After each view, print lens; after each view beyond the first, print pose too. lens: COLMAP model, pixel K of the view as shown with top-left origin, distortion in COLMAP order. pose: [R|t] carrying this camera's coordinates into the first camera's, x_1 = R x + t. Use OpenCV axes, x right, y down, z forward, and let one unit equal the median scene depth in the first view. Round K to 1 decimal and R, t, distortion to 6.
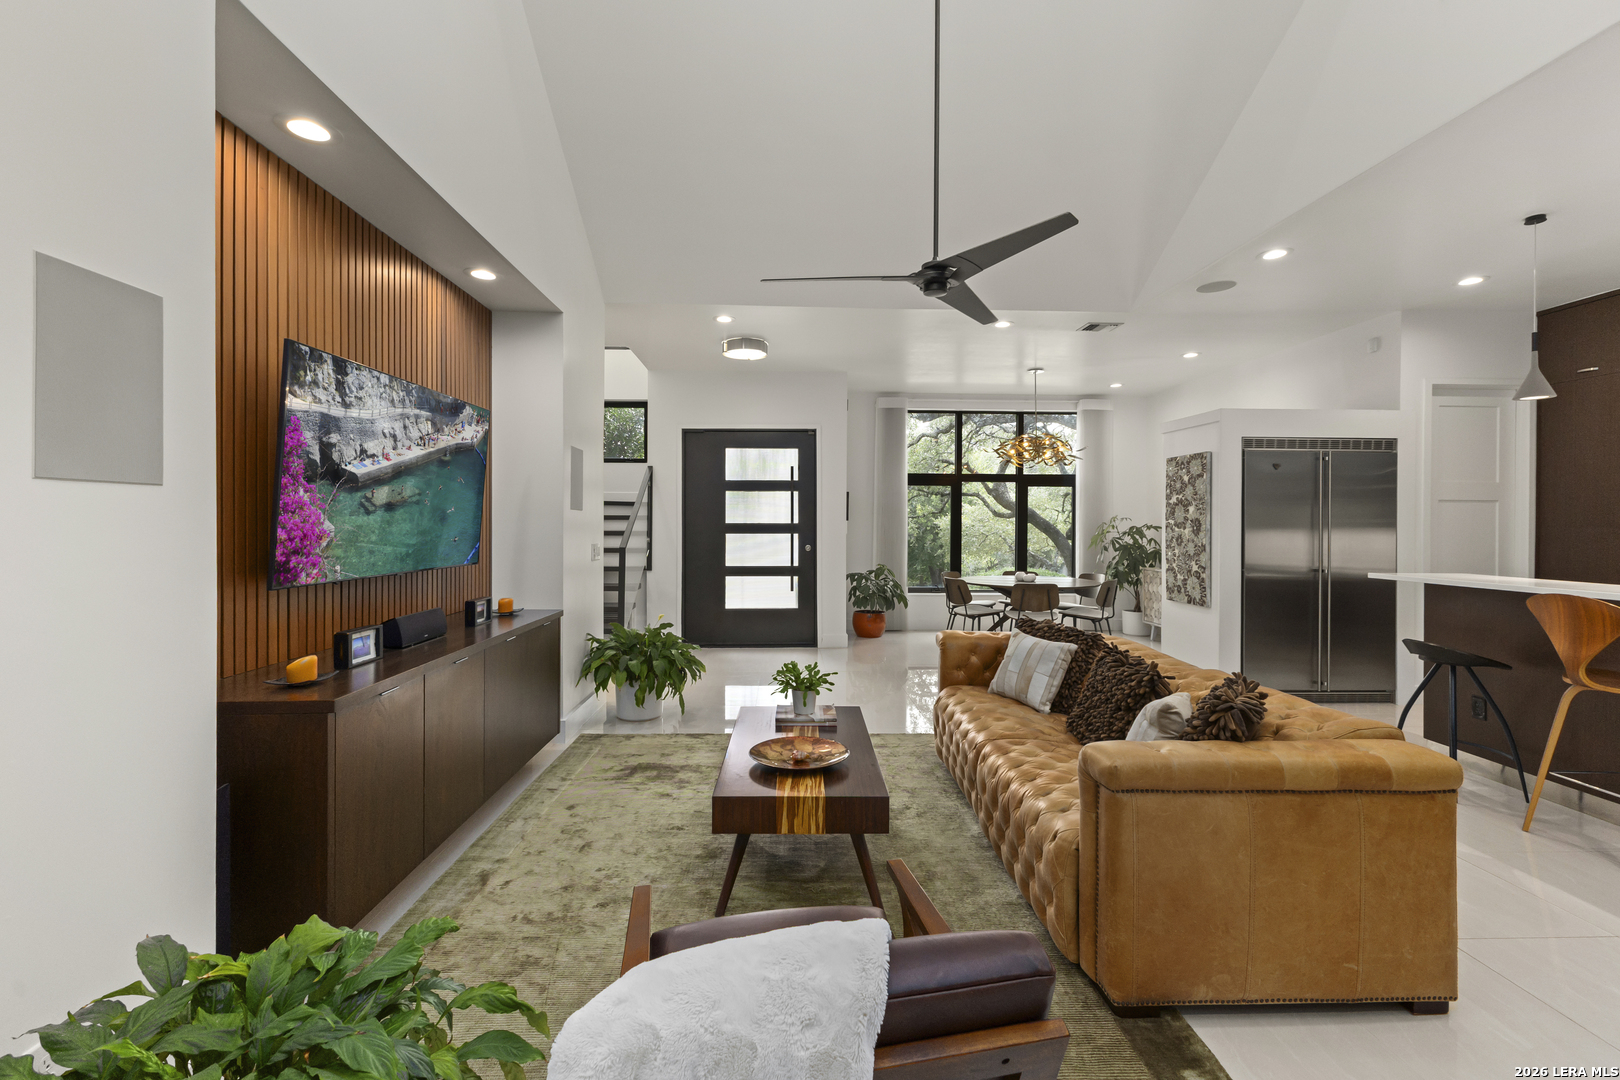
lens RADIAL K [[686.9, 0, 856.1], [0, 686.9, 523.6], [0, 0, 1]] dist [0.000330, -0.006010]
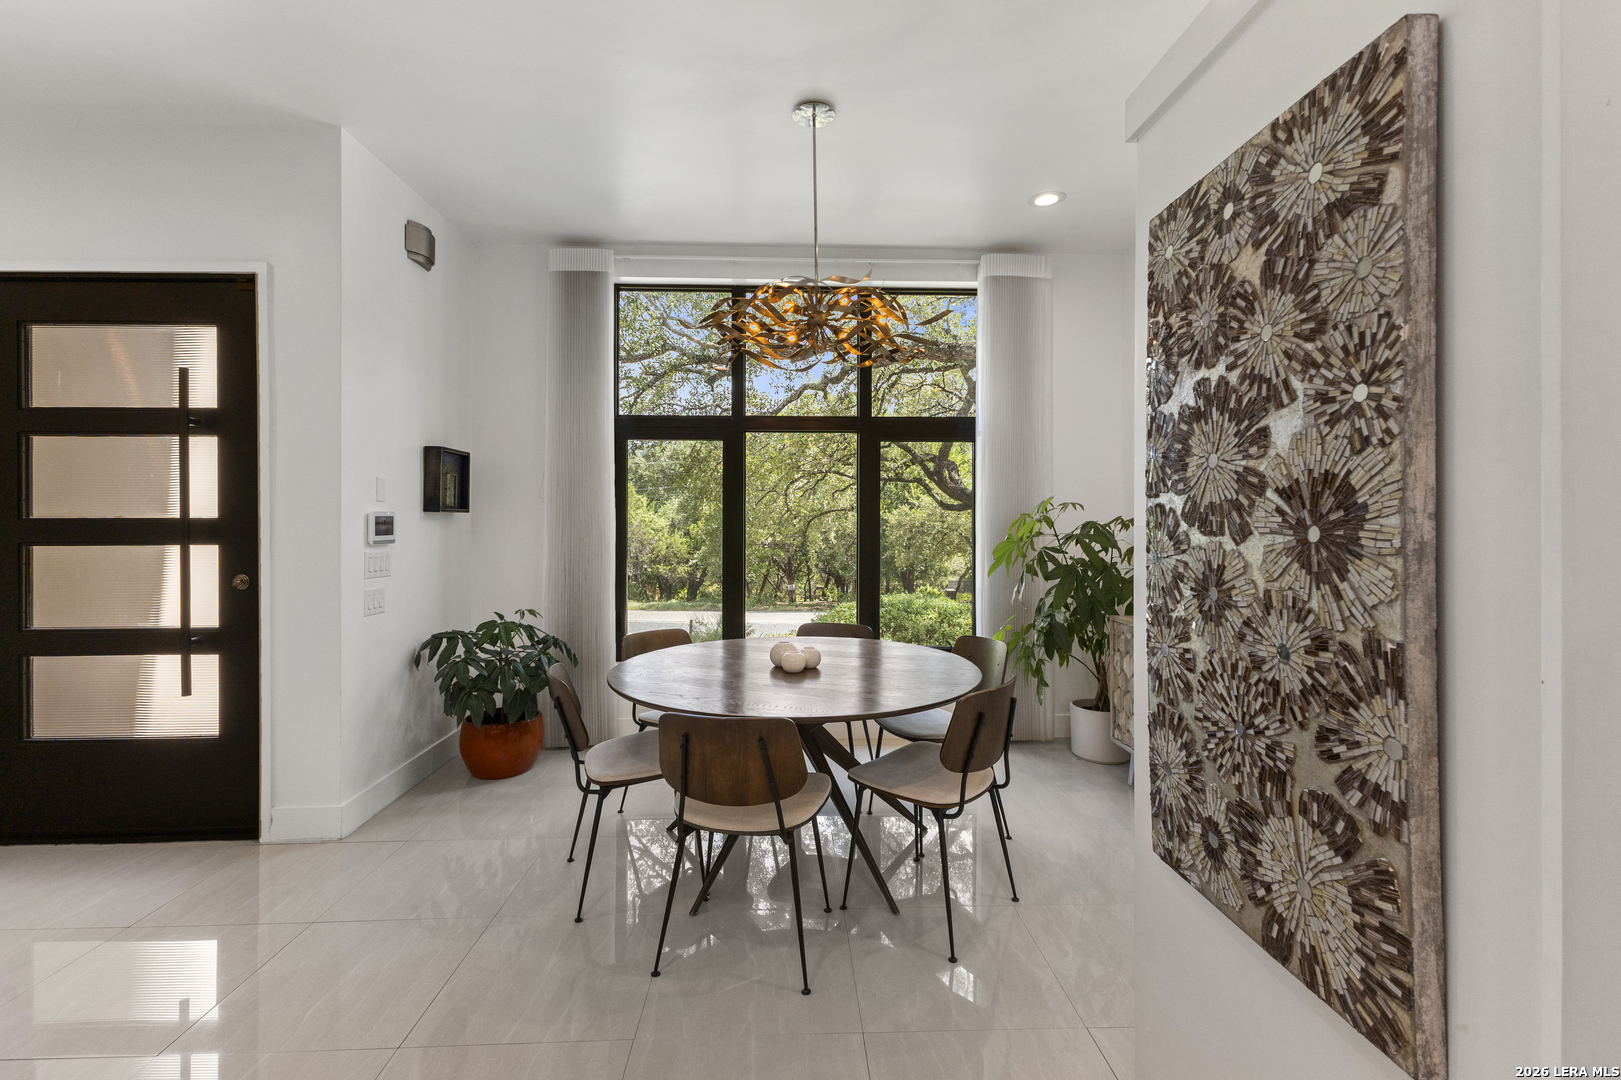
lens RADIAL K [[757.1, 0, 838.8], [0, 757.1, 519.8], [0, 0, 1]] dist [0.014814, 0.000044]
pose [[0.999905, -0.004538, 0.012989, 0.377341], [0.004525, 0.999989, 0.000976, 0.002290], [-0.012993, -0.000918, 0.999915, 0.819475]]
